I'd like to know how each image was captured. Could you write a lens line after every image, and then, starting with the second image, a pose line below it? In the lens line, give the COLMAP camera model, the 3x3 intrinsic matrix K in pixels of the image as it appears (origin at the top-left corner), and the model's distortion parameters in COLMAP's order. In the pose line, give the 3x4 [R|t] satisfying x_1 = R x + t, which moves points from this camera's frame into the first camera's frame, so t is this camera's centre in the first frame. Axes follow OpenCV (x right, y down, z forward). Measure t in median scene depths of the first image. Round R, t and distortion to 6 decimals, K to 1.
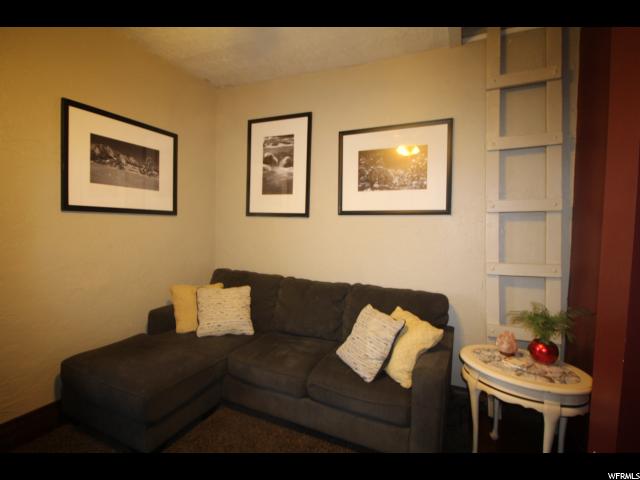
lens RADIAL K [[326.1, 0, 320.1], [0, 326.1, 234.2], [0, 0, 1]] dist [0.014801, -0.001624]
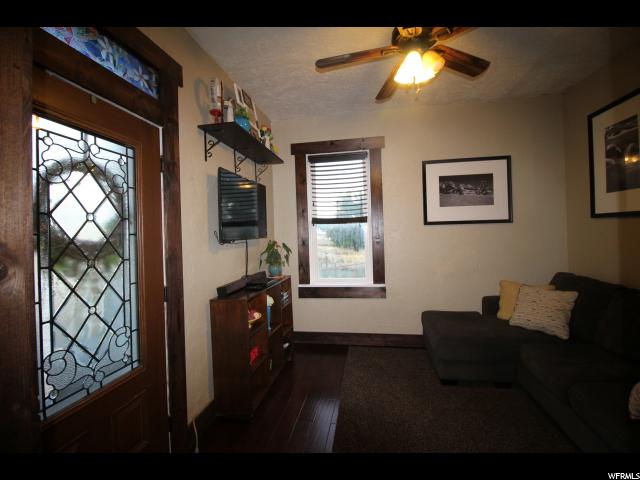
lens RADIAL K [[295.8, 0, 316.7], [0, 295.8, 231.5], [0, 0, 1]] dist [-0.000044, -0.006380]
pose [[0.267586, -0.032120, -0.962998, 0.457202], [0.013842, 0.999469, -0.029491, -0.003763], [0.963434, -0.005438, 0.267889, 0.032677]]
